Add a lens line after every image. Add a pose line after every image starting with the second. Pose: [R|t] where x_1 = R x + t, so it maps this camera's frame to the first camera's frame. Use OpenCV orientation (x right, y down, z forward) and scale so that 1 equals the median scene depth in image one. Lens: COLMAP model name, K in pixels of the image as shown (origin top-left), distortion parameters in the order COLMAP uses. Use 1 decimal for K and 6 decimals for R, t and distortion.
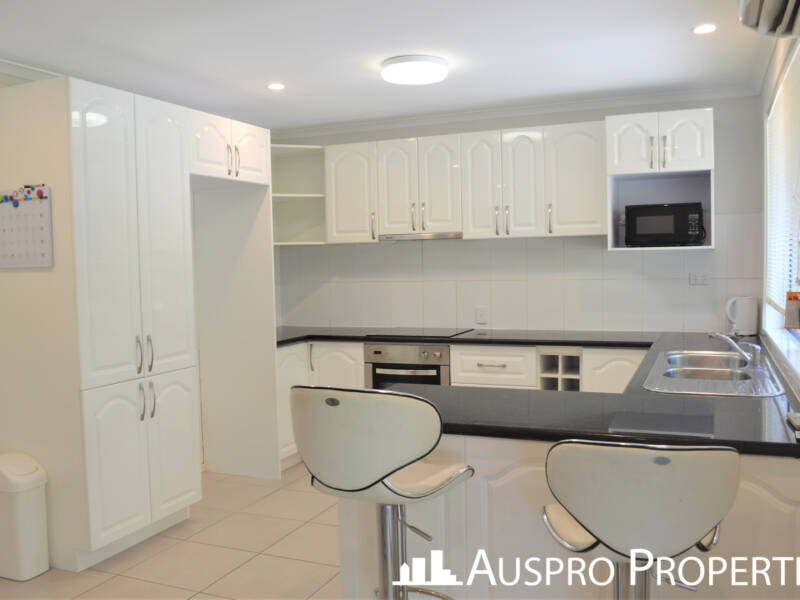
lens RADIAL K [[749.7, 0, 397.7], [0, 749.7, 299.0], [0, 0, 1]] dist [-0.076324, 0.000000]
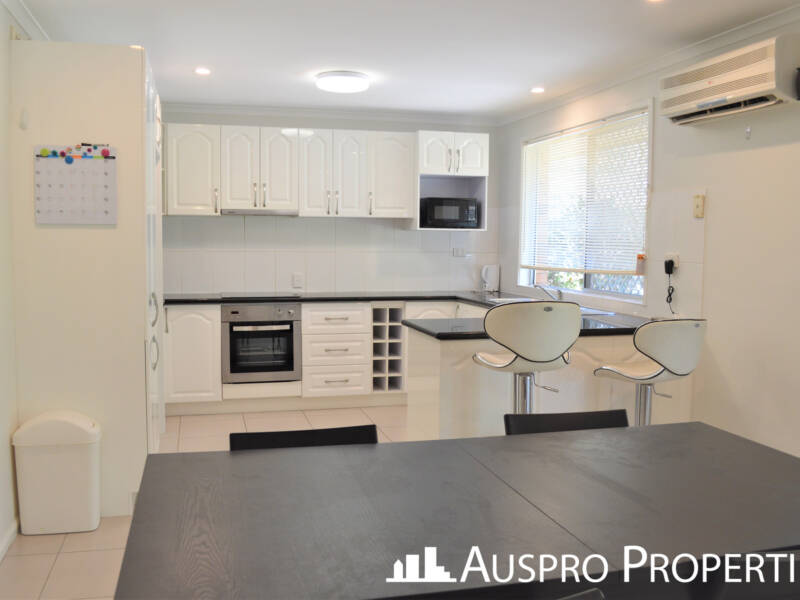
lens RADIAL K [[749.7, 0, 406.3], [0, 749.7, 296.5], [0, 0, 1]] dist [-0.076324, 0.000000]
pose [[0.785277, -0.017291, 0.618903, -0.555600], [0.007014, 0.999794, 0.019033, 0.028886], [-0.619105, -0.010605, 0.785236, -0.055974]]
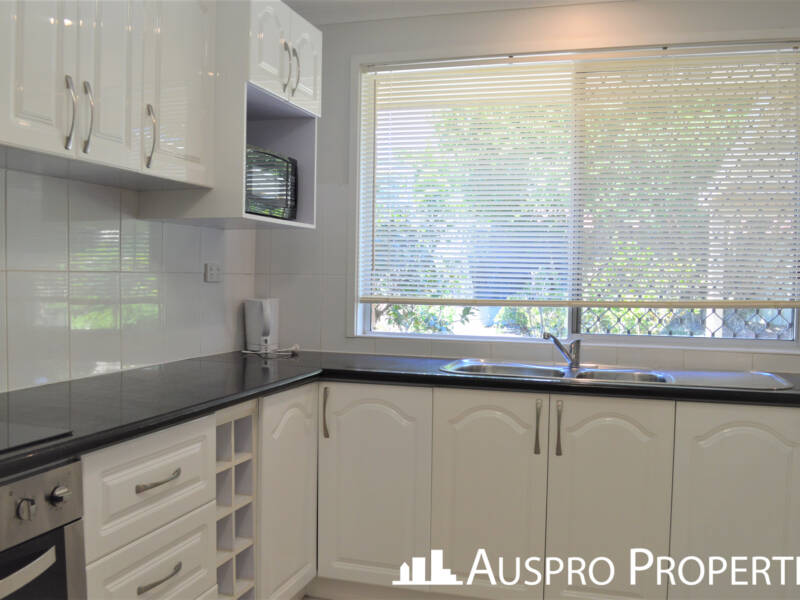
lens RADIAL K [[749.7, 0, 398.9], [0, 749.7, 304.3], [0, 0, 1]] dist [-0.076324, 0.000000]
pose [[-0.096534, -0.025048, 0.995014, -0.275226], [0.038801, 0.998829, 0.028908, -0.011092], [-0.994573, 0.041398, -0.095449, 0.902800]]
